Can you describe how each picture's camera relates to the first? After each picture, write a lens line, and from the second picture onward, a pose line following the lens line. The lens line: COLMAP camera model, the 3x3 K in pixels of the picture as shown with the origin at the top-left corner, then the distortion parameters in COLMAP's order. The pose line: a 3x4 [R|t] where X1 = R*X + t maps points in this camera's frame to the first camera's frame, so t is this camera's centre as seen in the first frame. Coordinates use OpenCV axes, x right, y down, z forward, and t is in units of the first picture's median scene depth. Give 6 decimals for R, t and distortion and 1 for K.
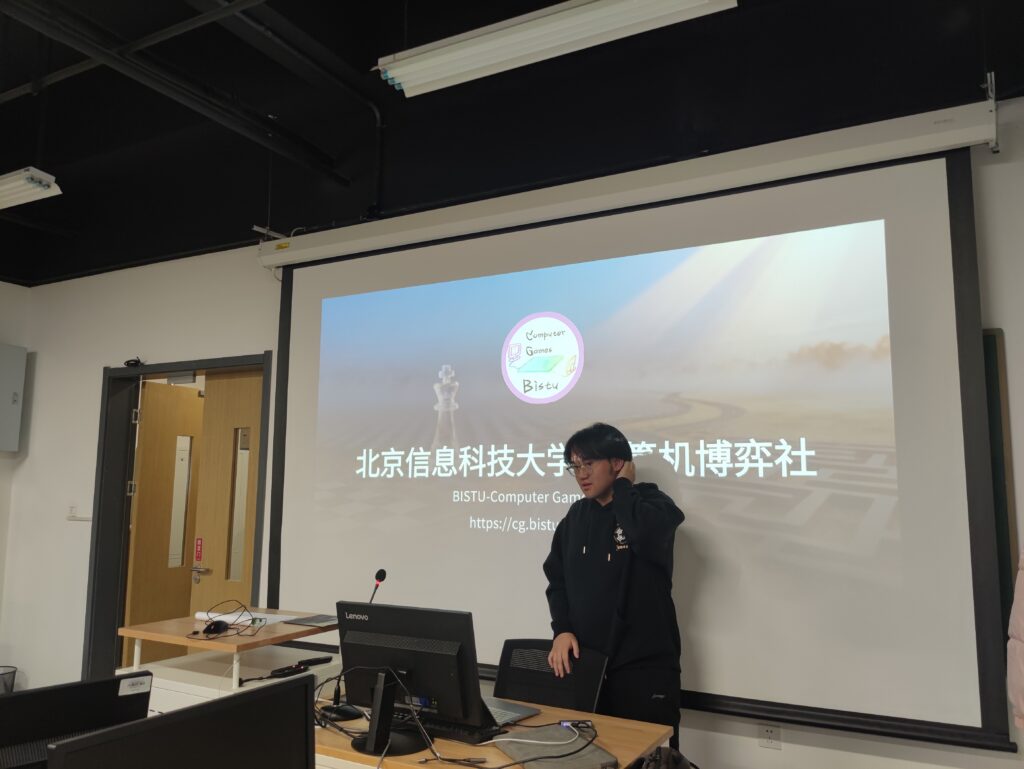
lens RADIAL K [[784.5, 0, 517.5], [0, 784.5, 389.5], [0, 0, 1]] dist [0.076860, -0.098077]
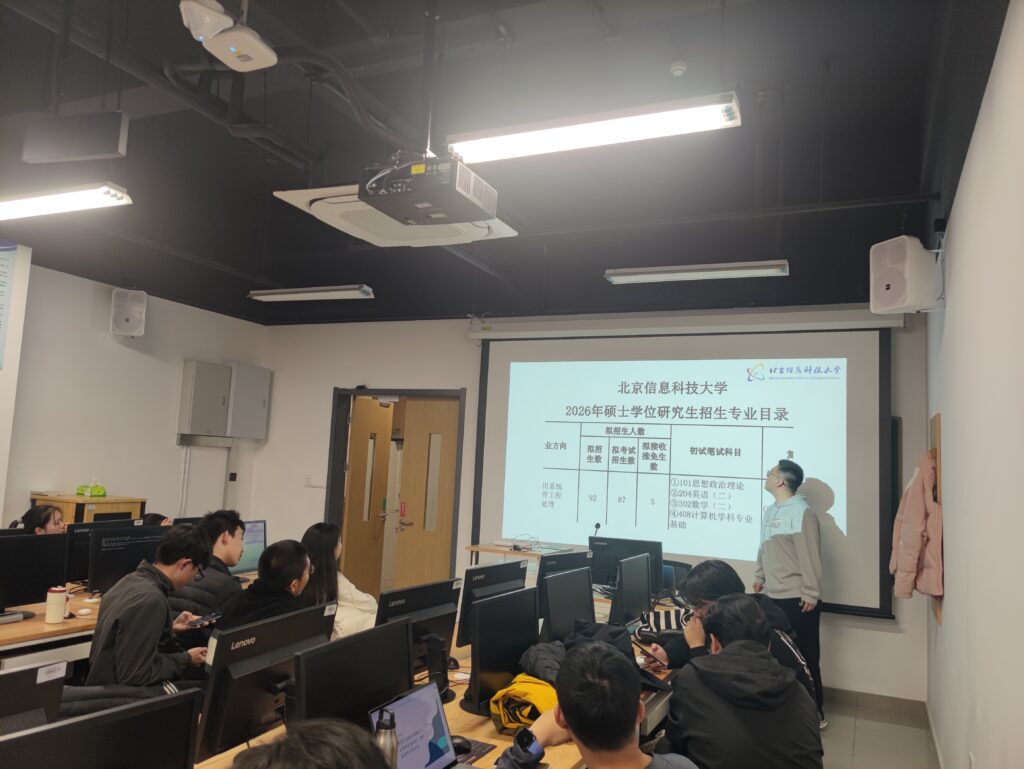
lens RADIAL K [[783.8, 0, 511.9], [0, 783.8, 385.0], [0, 0, 1]] dist [0.073931, -0.093273]
pose [[0.997094, 0.050219, 0.057287, -0.387070], [-0.051544, 0.998431, 0.021896, -0.118911], [-0.056098, -0.024785, 0.998118, -0.741950]]
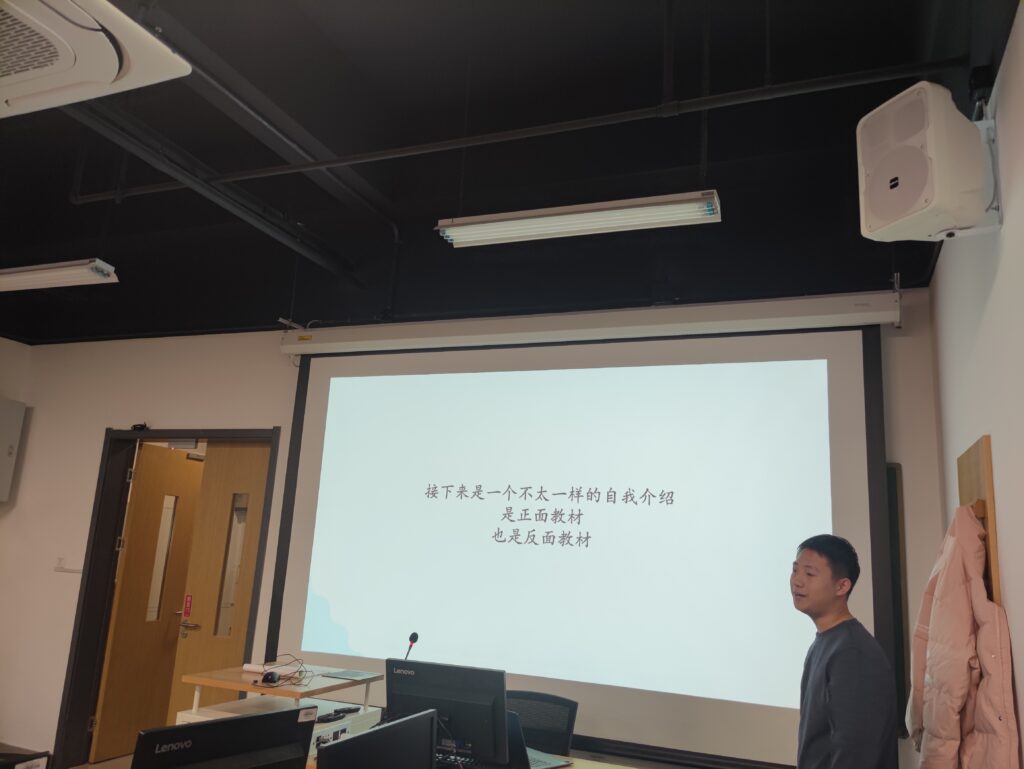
lens RADIAL K [[784.5, 0, 517.5], [0, 784.5, 389.5], [0, 0, 1]] dist [0.076860, -0.098077]
pose [[0.992249, 0.071303, 0.101770, -0.120293], [-0.063240, 0.994757, -0.080372, -0.041403], [-0.106967, 0.073313, 0.991556, -0.180561]]
